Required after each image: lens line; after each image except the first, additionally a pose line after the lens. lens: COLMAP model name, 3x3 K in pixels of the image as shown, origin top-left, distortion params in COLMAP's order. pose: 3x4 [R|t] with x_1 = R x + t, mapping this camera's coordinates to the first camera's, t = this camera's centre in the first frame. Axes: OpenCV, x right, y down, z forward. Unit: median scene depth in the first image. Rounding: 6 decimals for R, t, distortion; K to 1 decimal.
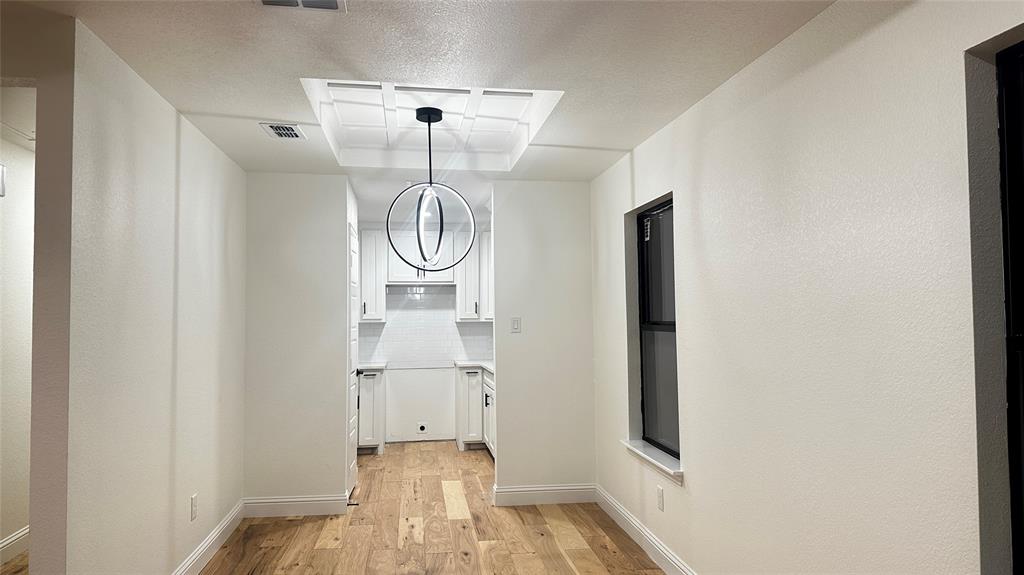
lens RADIAL K [[699.8, 0, 513.7], [0, 699.8, 274.8], [0, 0, 1]] dist [0.091535, -0.216039]
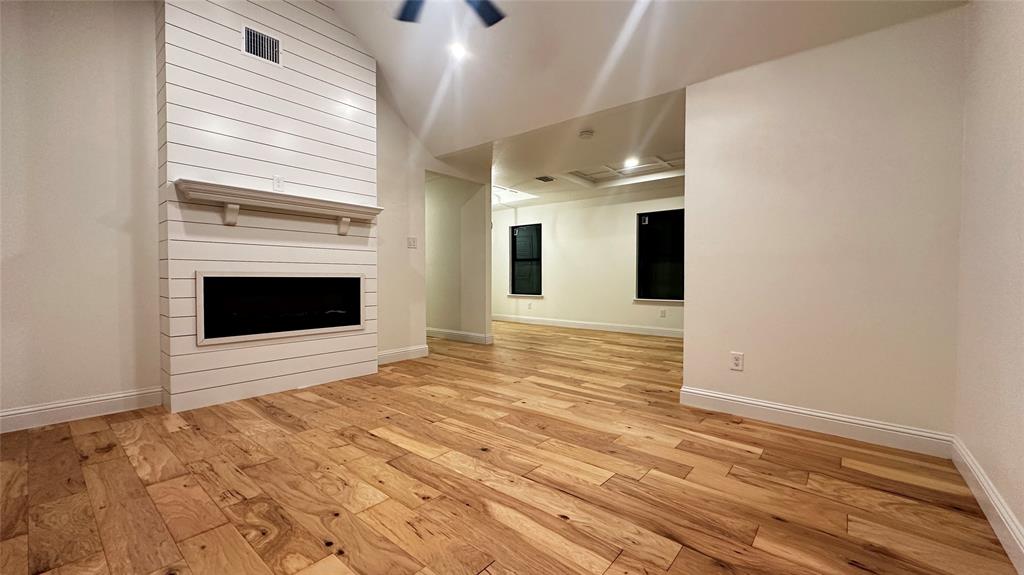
lens RADIAL K [[404.7, 0, 512.0], [0, 404.7, 287.5], [0, 0, 1]] dist [0.000447, 0.000048]
pose [[0.747984, -0.007141, 0.663678, -1.207840], [-0.047127, 0.996847, 0.063839, 0.084474], [-0.662041, -0.079027, 0.745289, -0.494262]]
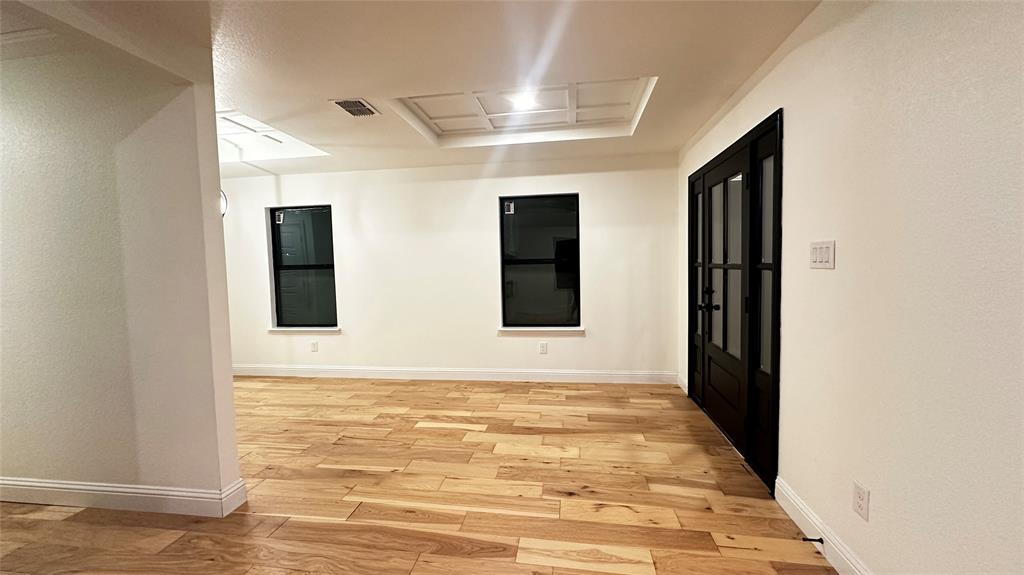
lens RADIAL K [[404.7, 0, 512.0], [0, 404.7, 287.5], [0, 0, 1]] dist [0.000447, 0.000048]
pose [[0.290313, -0.053505, 0.955435, -0.748046], [-0.036998, 0.997062, 0.067078, 0.030117], [-0.956216, -0.054823, 0.287480, 0.071284]]
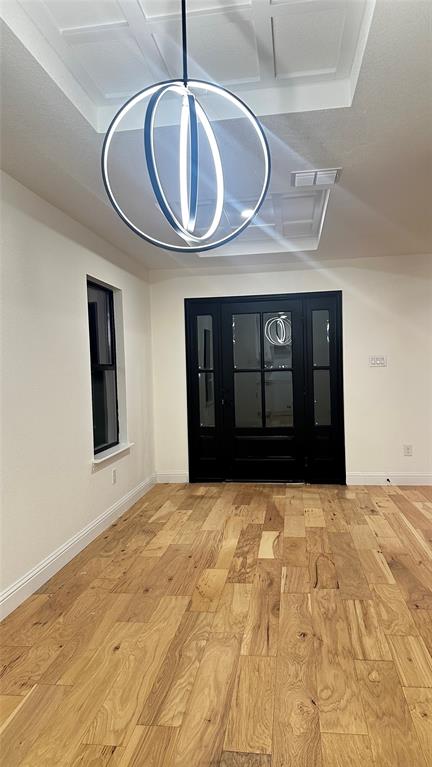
lens RADIAL K [[534.1, 0, 216.0], [0, 534.1, 383.5], [0, 0, 1]] dist [0.099566, -0.139366]
pose [[-0.957245, 0.024863, 0.288209, -0.238608], [0.017589, 0.999459, -0.027802, 0.100907], [-0.288744, -0.021544, -0.957164, 1.314095]]
